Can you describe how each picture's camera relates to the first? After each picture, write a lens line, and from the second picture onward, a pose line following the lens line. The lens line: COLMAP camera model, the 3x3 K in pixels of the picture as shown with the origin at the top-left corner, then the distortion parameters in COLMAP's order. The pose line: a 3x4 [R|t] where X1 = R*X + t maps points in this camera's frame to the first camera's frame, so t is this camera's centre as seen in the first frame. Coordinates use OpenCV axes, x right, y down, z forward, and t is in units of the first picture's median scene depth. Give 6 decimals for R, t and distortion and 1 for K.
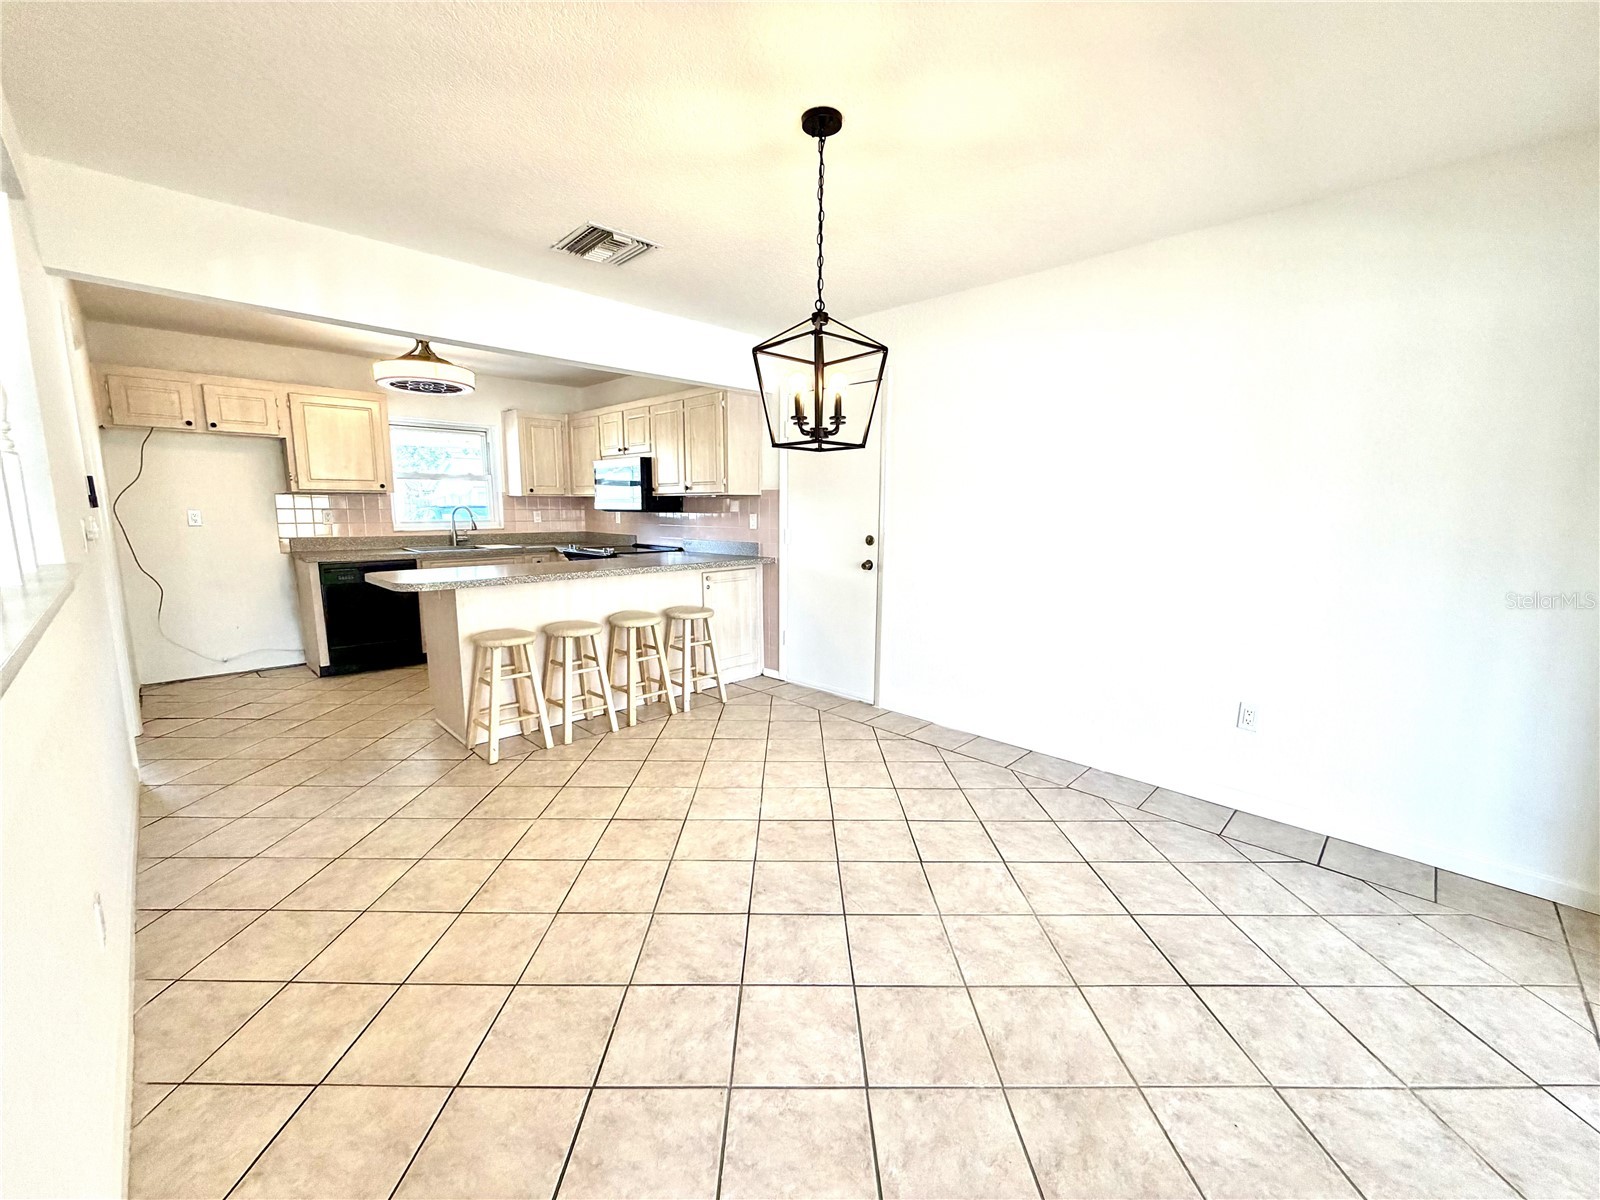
lens RADIAL K [[638.5, 0, 795.4], [0, 638.5, 598.9], [0, 0, 1]] dist [0.002235, 0.000176]
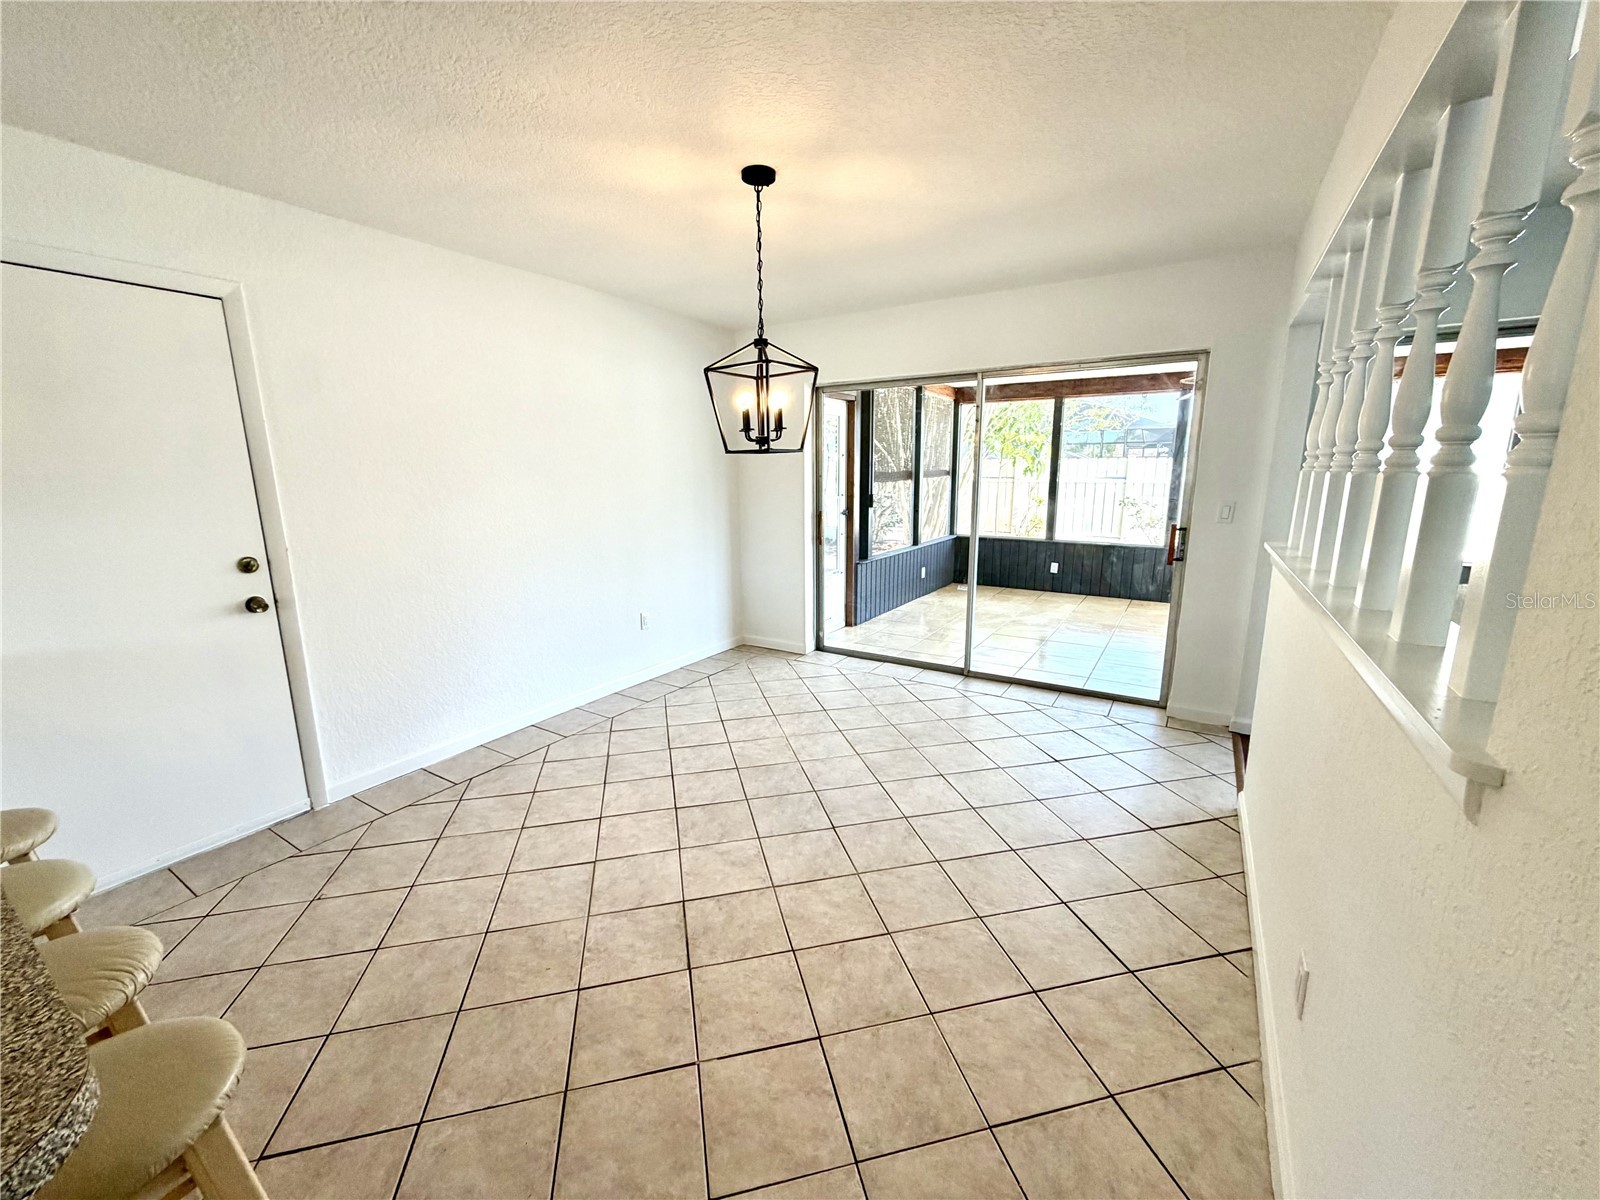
lens RADIAL K [[638.5, 0, 795.4], [0, 638.5, 598.9], [0, 0, 1]] dist [0.002235, 0.000176]
pose [[-0.218599, -0.201353, 0.954815, -0.676310], [0.154487, 0.958998, 0.237604, -0.144049], [-0.963508, 0.199447, -0.178529, 0.701275]]
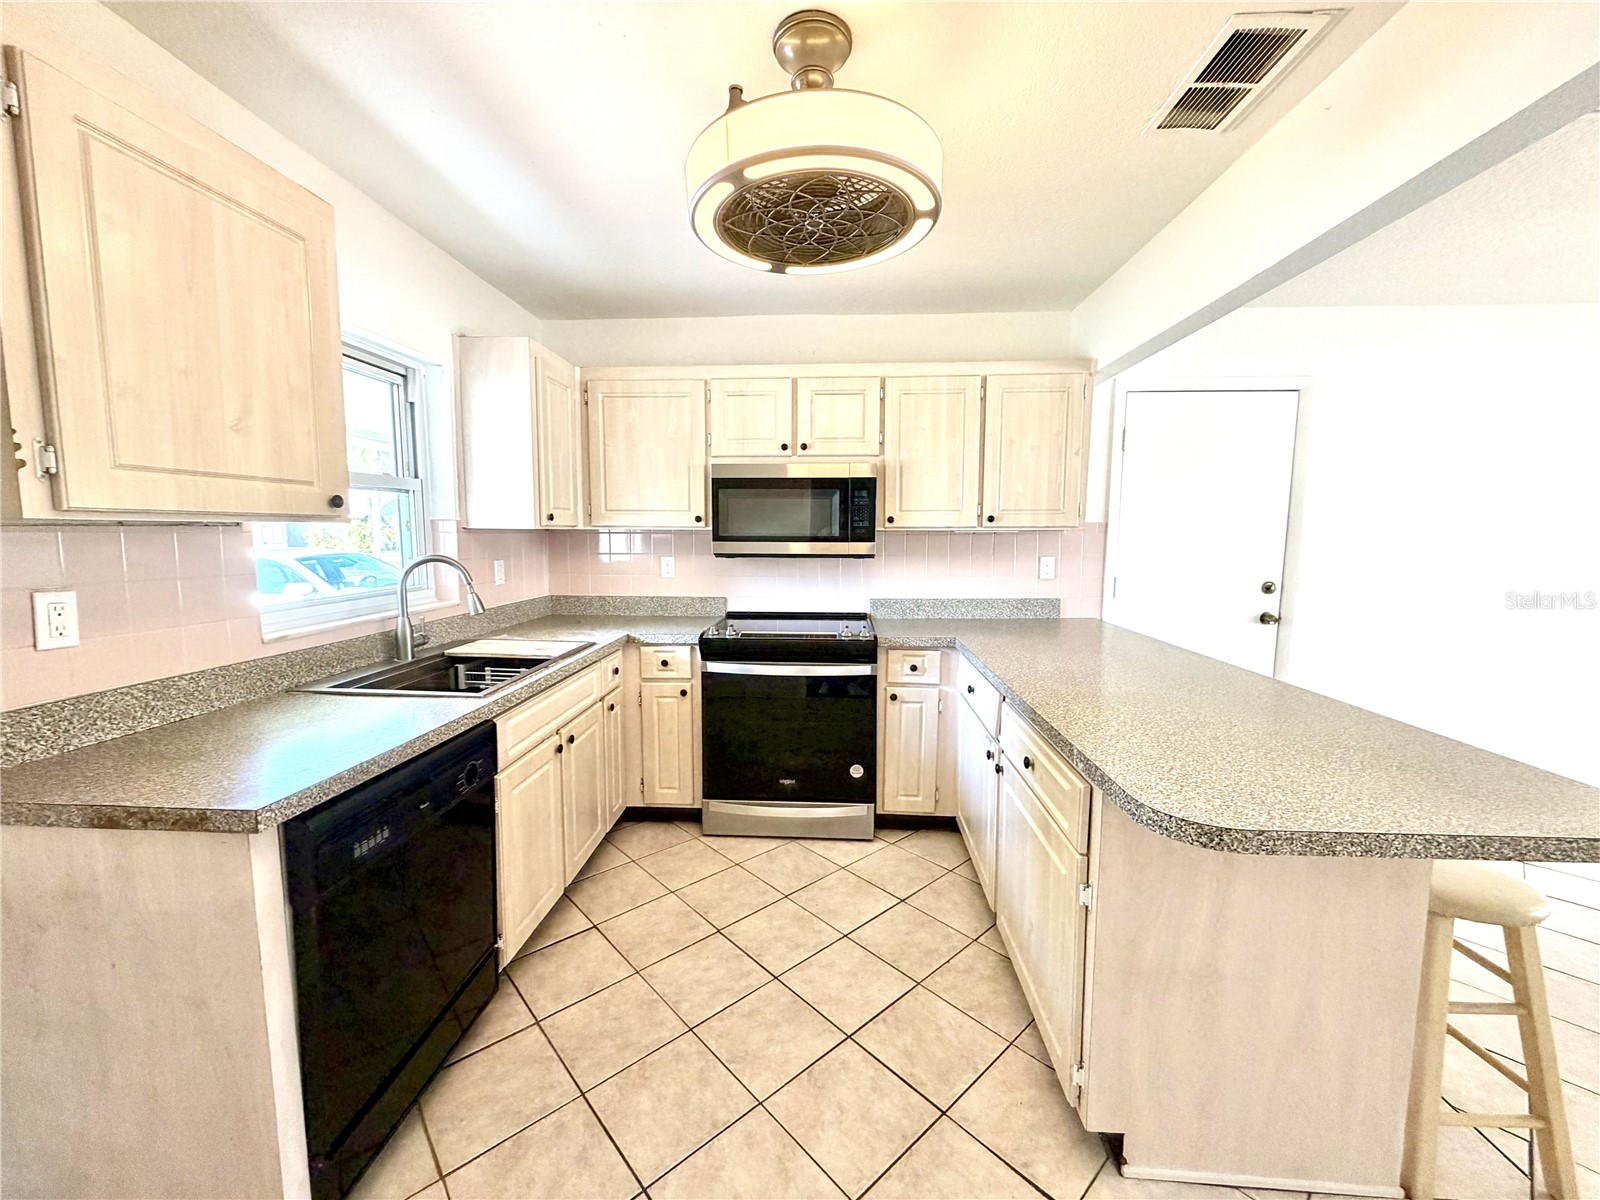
lens RADIAL K [[638.0, 0, 793.7], [0, 638.0, 597.8], [0, 0, 1]] dist [0.014536, -0.000053]
pose [[0.744592, -0.072106, 0.663614, -1.002456], [0.097538, 0.995231, -0.001302, -0.157149], [-0.660356, 0.065698, 0.748074, 0.905881]]
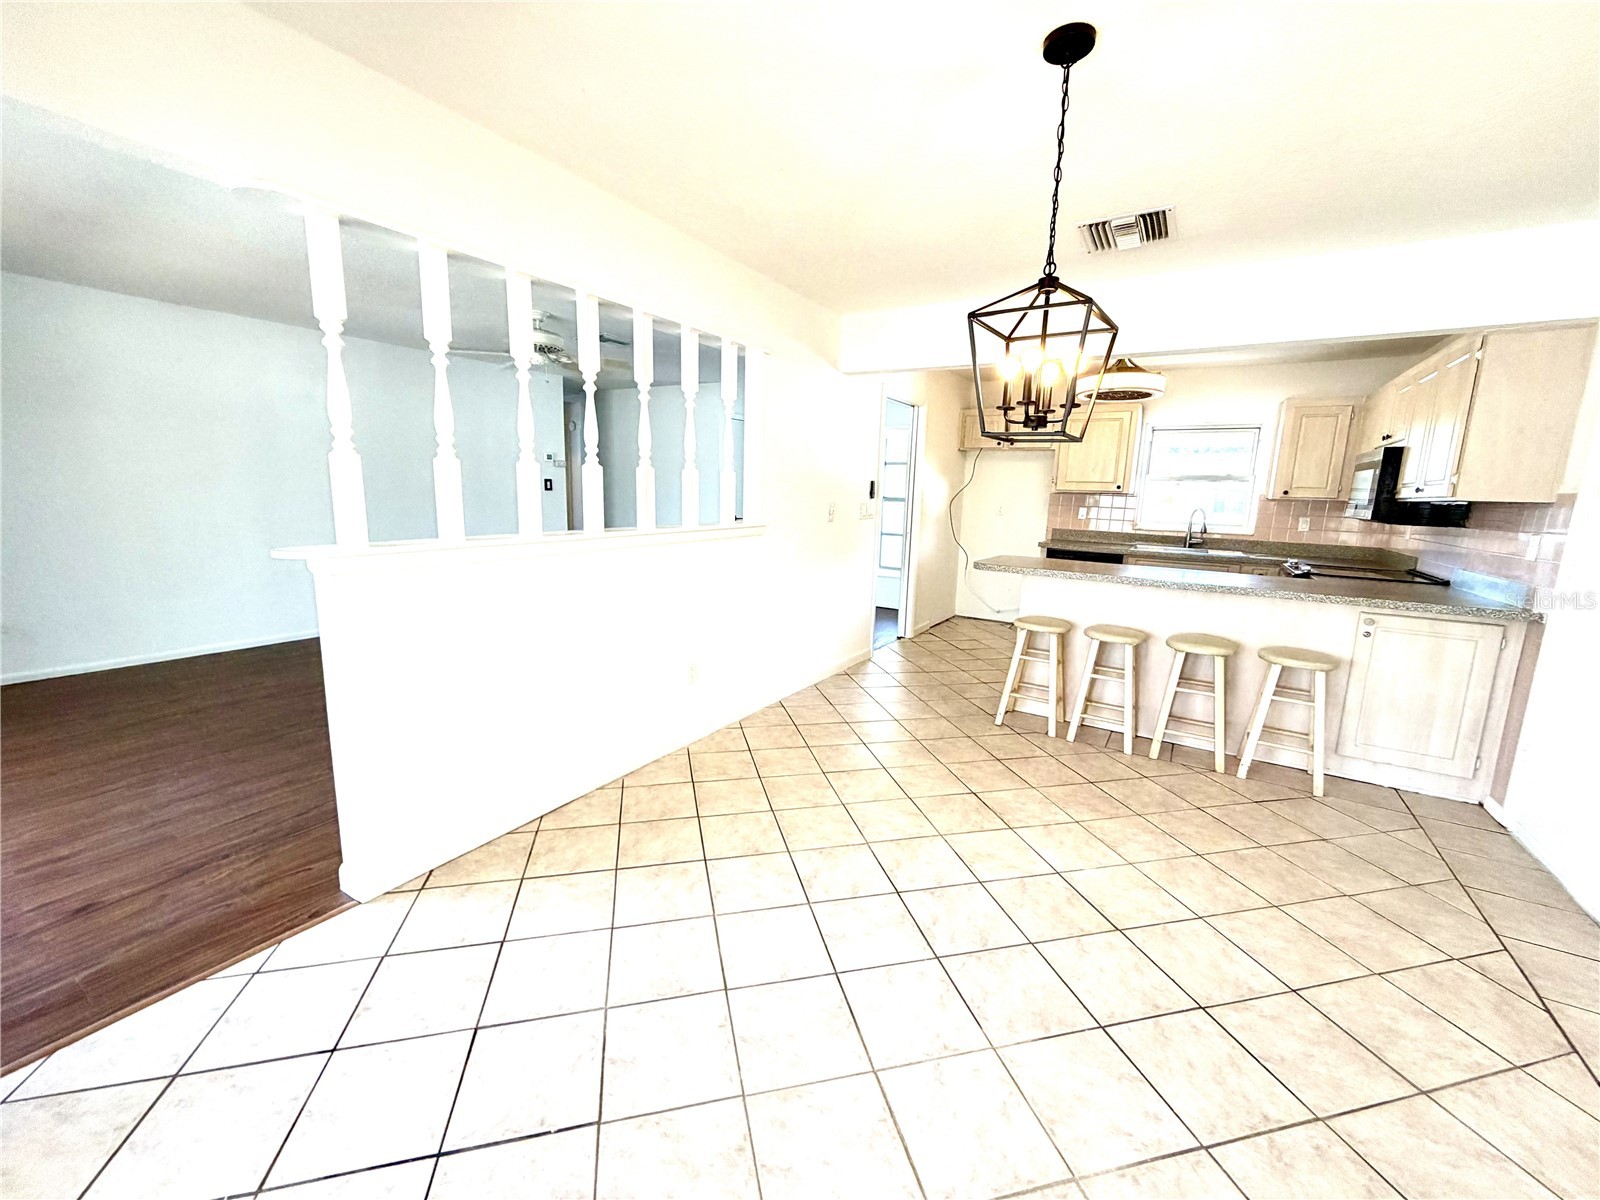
lens RADIAL K [[638.5, 0, 795.4], [0, 638.5, 598.9], [0, 0, 1]] dist [0.002235, 0.000176]
pose [[0.228006, 0.168408, -0.958985, 0.474149], [-0.173523, 0.976189, 0.130173, -0.048251], [0.958073, 0.136726, 0.251800, 0.295745]]
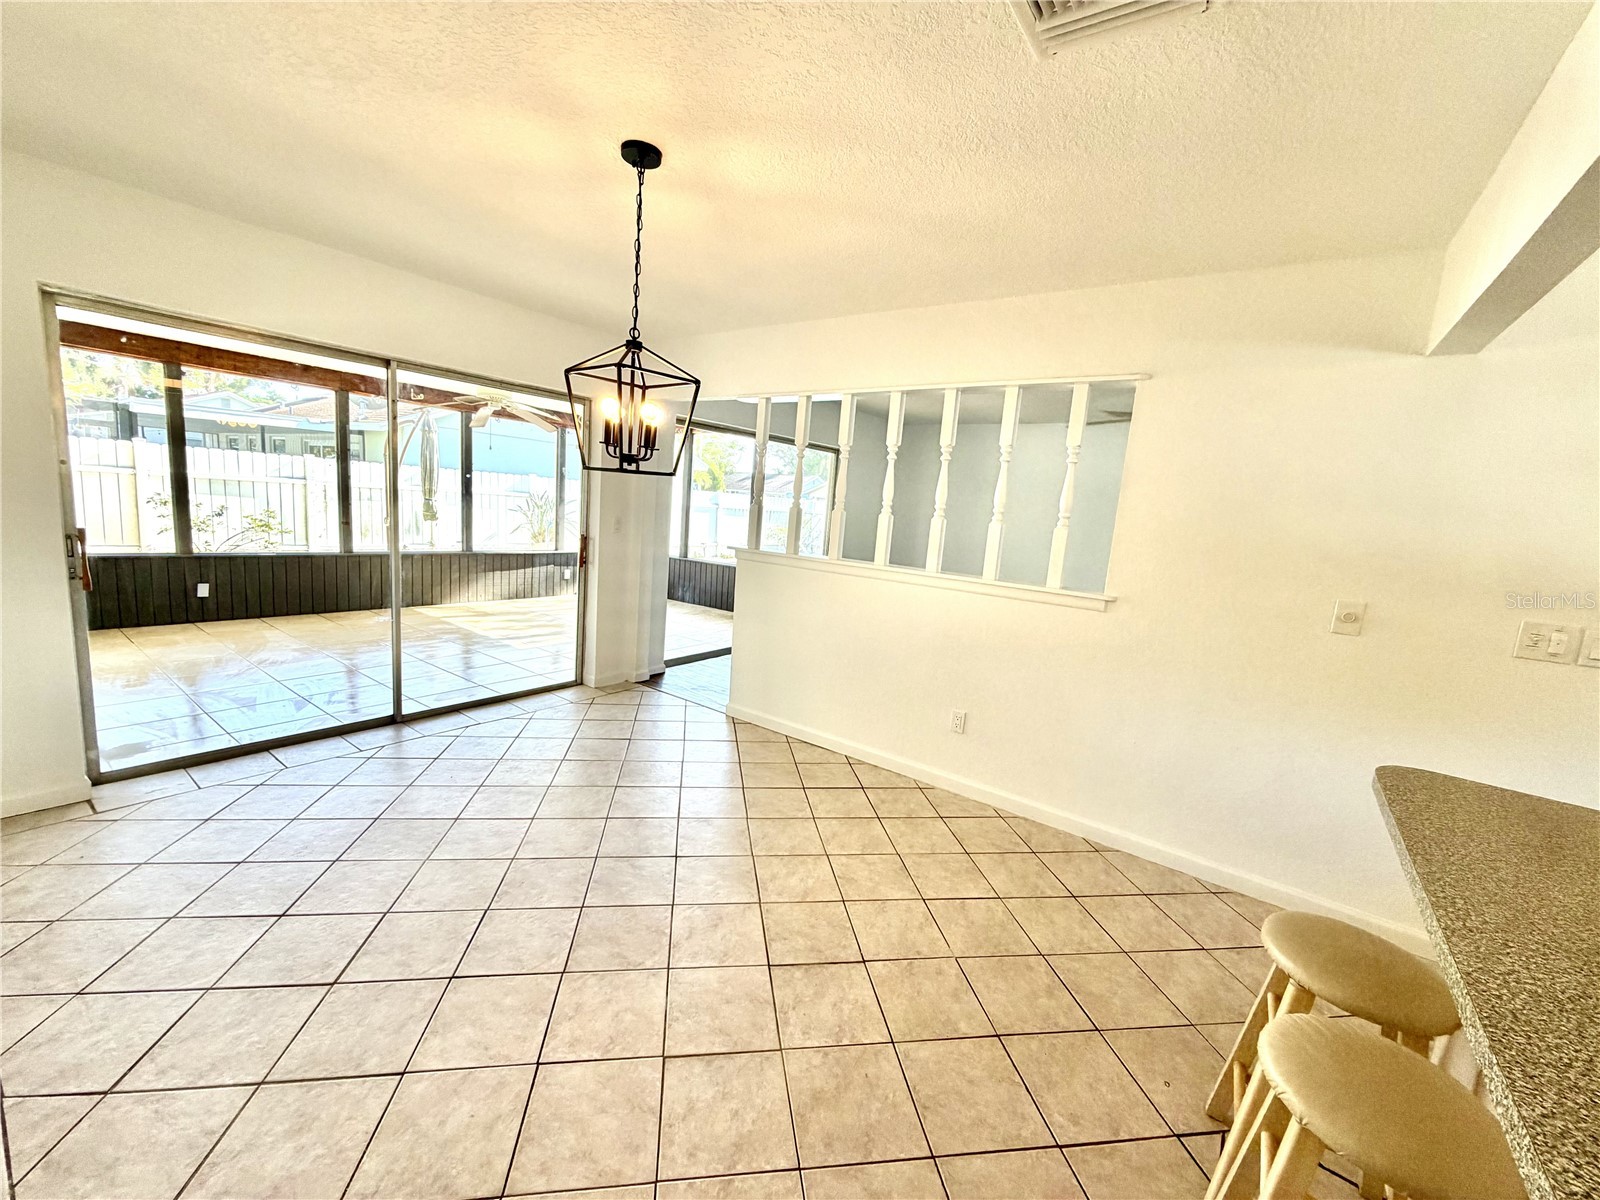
lens RADIAL K [[638.5, 0, 795.4], [0, 638.5, 598.9], [0, 0, 1]] dist [0.002235, 0.000176]
pose [[-0.986542, -0.061006, -0.151703, -0.047676], [-0.104041, 0.949946, 0.294581, -0.215562], [0.126139, 0.306400, -0.943508, 1.188705]]
